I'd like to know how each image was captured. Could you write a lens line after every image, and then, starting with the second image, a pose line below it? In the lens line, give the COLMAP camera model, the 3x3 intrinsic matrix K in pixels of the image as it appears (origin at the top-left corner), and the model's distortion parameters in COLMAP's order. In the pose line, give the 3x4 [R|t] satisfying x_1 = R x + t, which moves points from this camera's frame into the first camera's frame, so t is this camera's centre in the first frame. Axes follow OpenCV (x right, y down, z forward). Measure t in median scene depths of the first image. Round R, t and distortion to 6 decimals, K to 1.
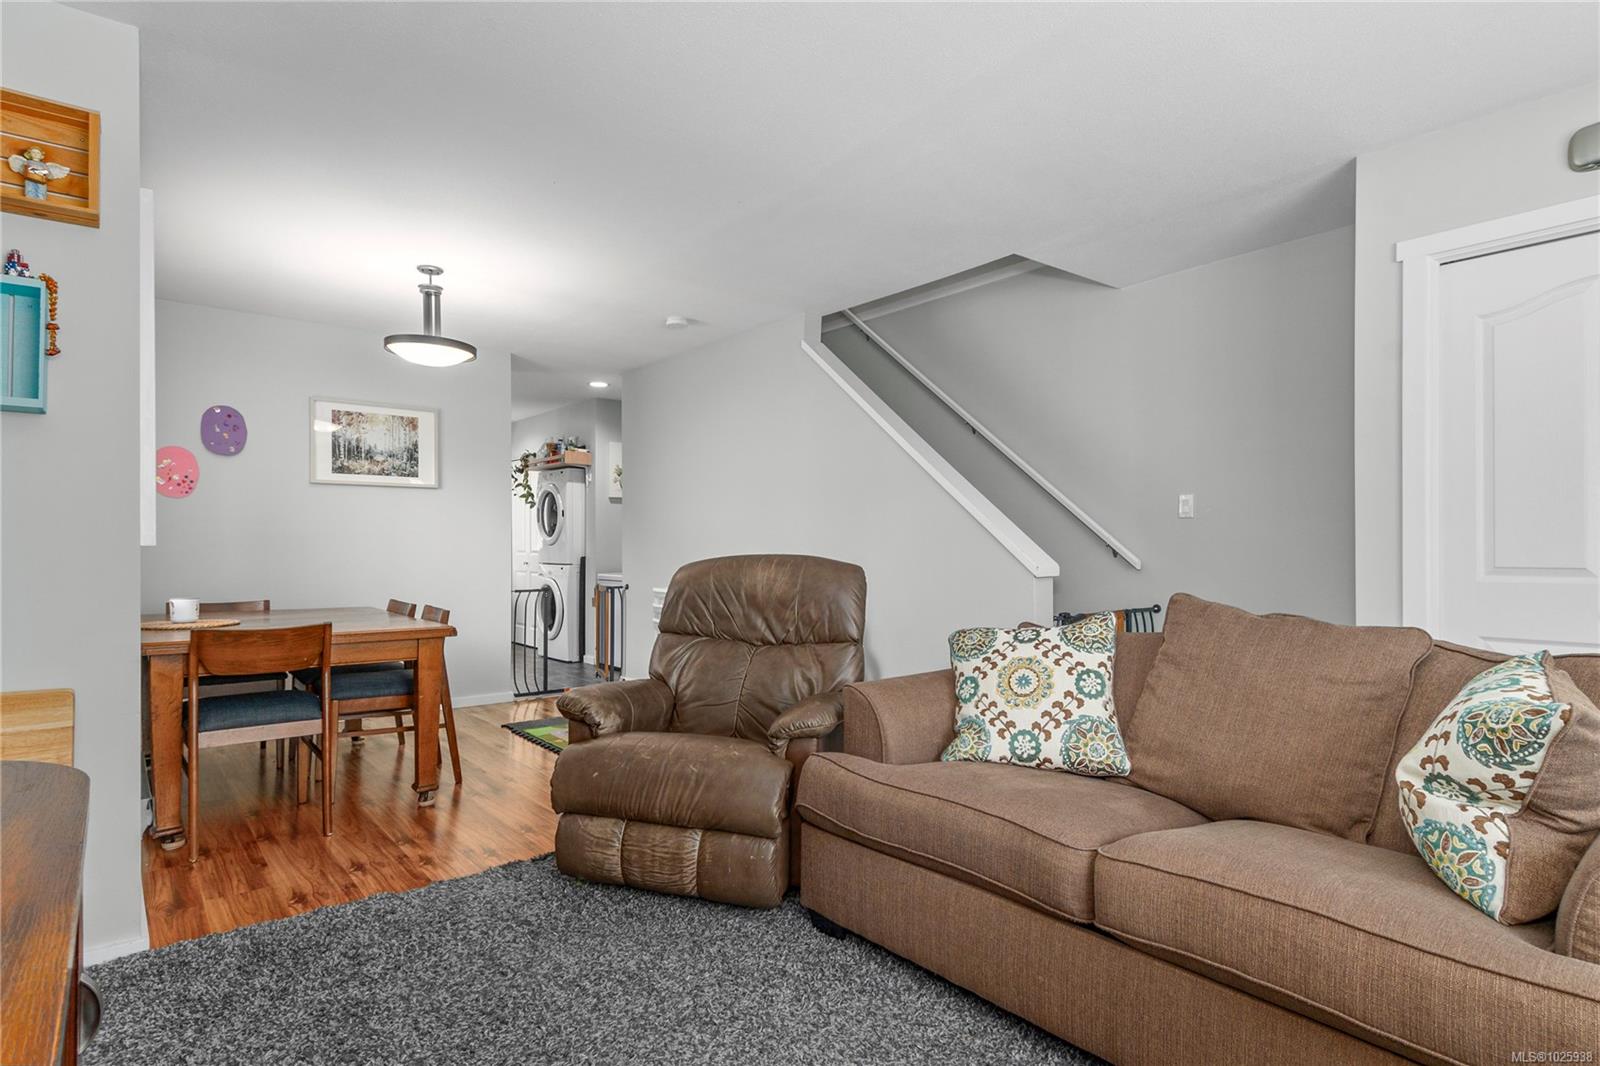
lens RADIAL K [[830.9, 0, 801.9], [0, 830.9, 515.1], [0, 0, 1]] dist [0.051841, -0.041762]
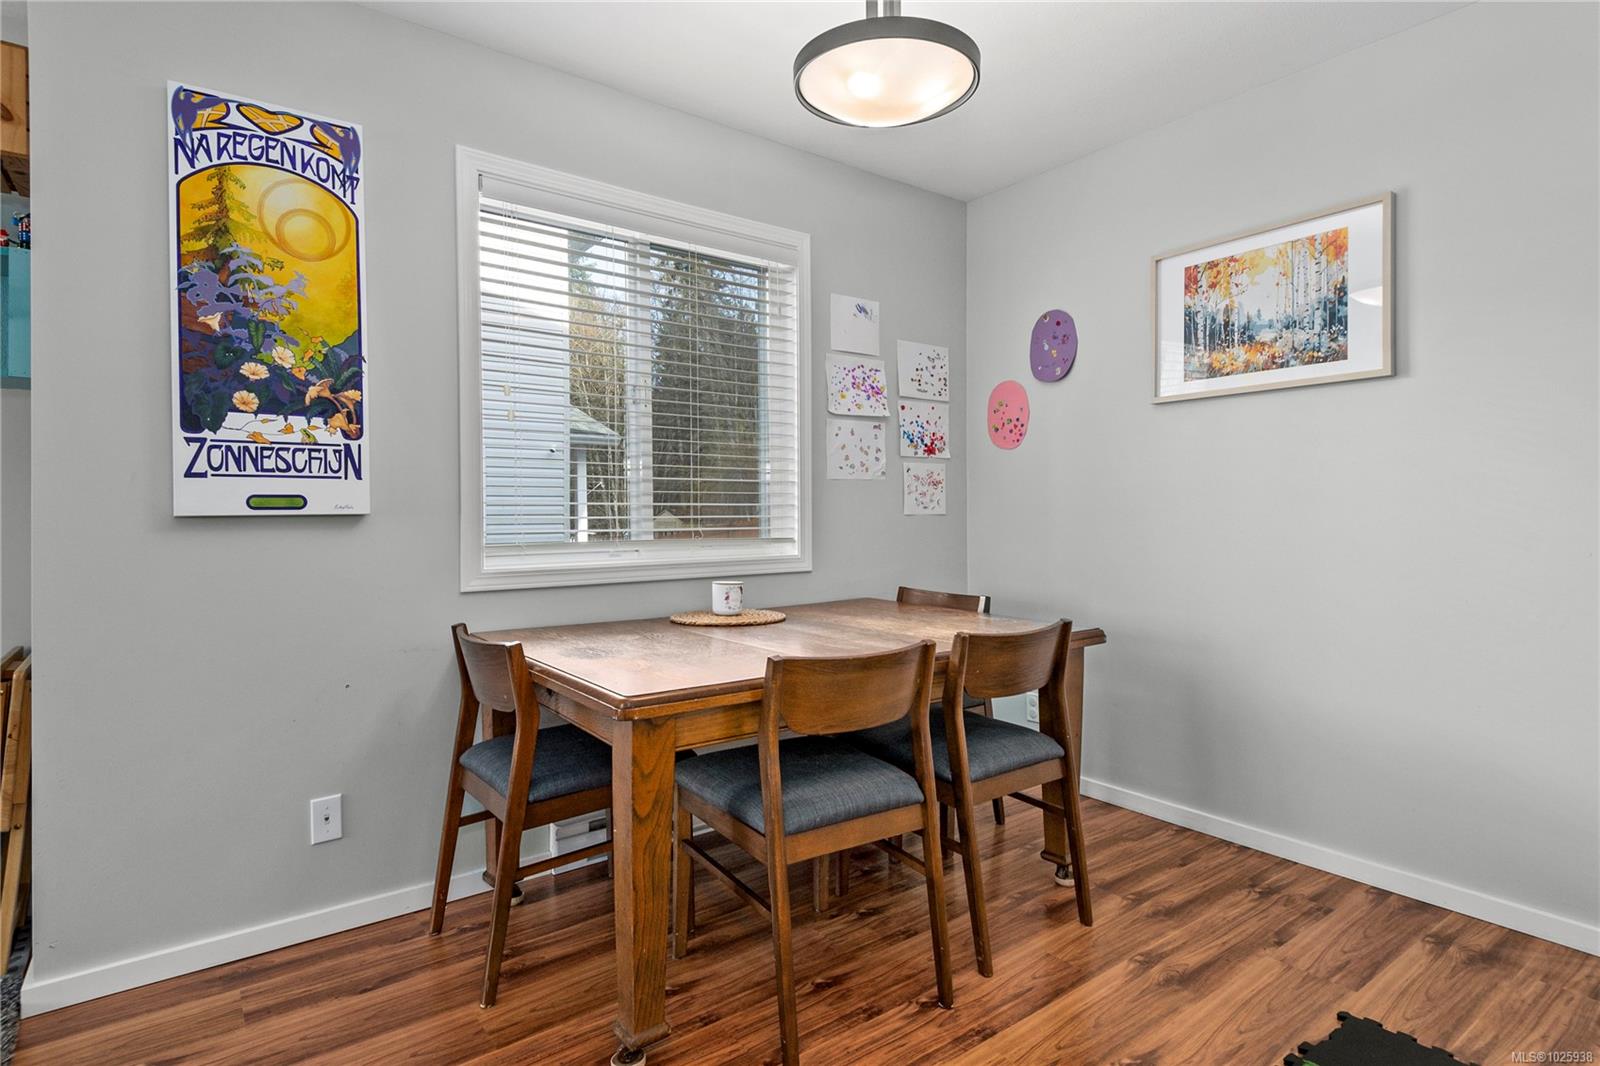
lens RADIAL K [[830.9, 0, 801.9], [0, 830.9, 515.1], [0, 0, 1]] dist [0.051841, -0.041762]
pose [[-0.058217, 0.015899, -0.998177, 0.020208], [0.059235, 0.998167, 0.012444, 0.017237], [0.996545, -0.058402, -0.059052, 0.760698]]
